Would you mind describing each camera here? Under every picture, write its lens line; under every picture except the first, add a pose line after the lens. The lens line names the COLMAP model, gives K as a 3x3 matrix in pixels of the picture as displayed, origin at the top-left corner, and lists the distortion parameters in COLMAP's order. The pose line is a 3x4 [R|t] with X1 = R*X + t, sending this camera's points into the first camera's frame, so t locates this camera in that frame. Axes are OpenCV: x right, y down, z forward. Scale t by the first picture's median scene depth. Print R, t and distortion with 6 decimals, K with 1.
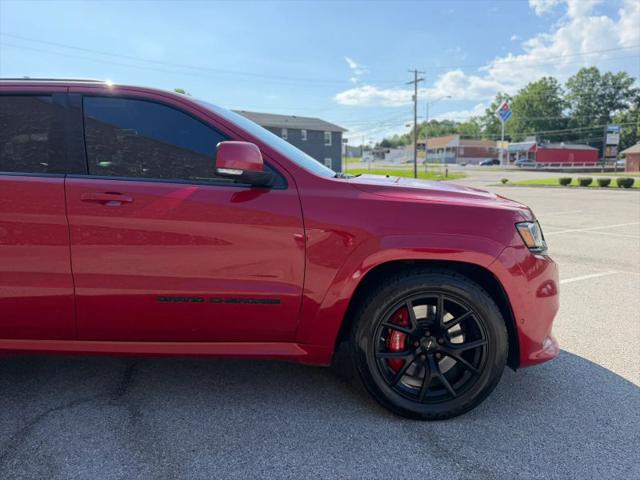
lens RADIAL K [[454.5, 0, 321.4], [0, 454.5, 243.9], [0, 0, 1]] dist [0.022617, -0.026771]
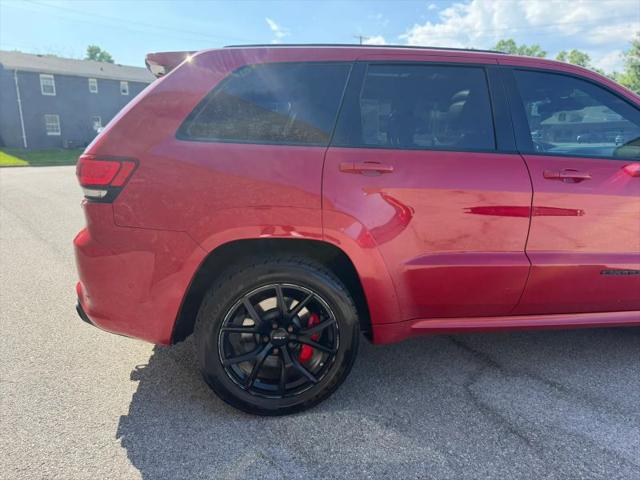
lens RADIAL K [[454.5, 0, 316.1], [0, 454.5, 245.4], [0, 0, 1]] dist [0.022617, -0.026771]
pose [[0.987614, -0.028594, 0.154274, -0.477085], [0.017369, 0.997135, 0.073620, -0.012305], [-0.155938, -0.070028, 0.985281, 0.033881]]
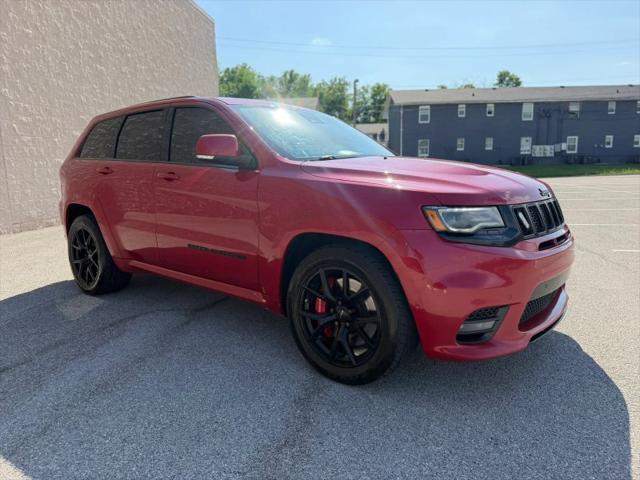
lens RADIAL K [[454.5, 0, 323.1], [0, 454.5, 247.3], [0, 0, 1]] dist [0.022617, -0.026771]
pose [[0.777656, 0.100281, -0.620640, 0.366922], [-0.076703, 0.994956, 0.064654, -0.001032], [0.623993, -0.002673, 0.781426, 0.053037]]
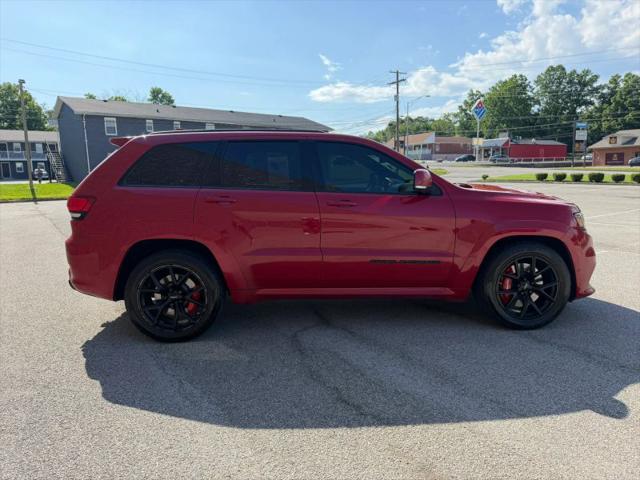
lens RADIAL K [[454.5, 0, 321.7], [0, 454.5, 242.1], [0, 0, 1]] dist [0.022617, -0.026771]
pose [[0.998342, -0.020416, 0.053825, -0.260100], [0.020223, 0.999787, 0.004126, 0.014889], [-0.053898, -0.003031, 0.998542, -0.281024]]
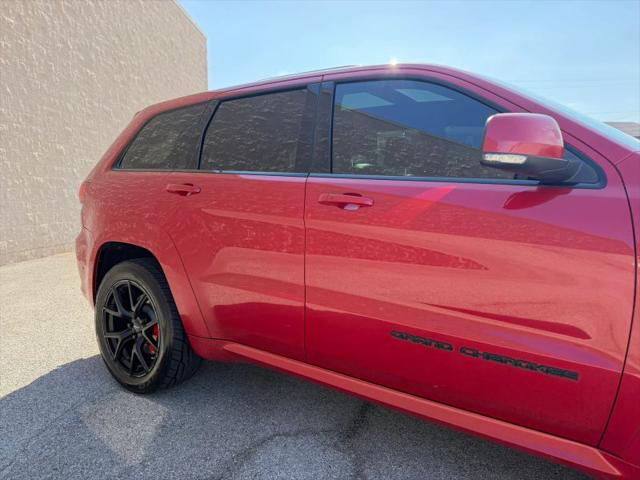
lens RADIAL K [[454.5, 0, 321.0], [0, 454.5, 238.7], [0, 0, 1]] dist [0.022617, -0.026771]
pose [[0.824821, 0.059208, -0.562286, -0.017257], [-0.085359, 0.996143, -0.020321, -0.004234], [0.558914, 0.064757, 0.826693, 0.124437]]
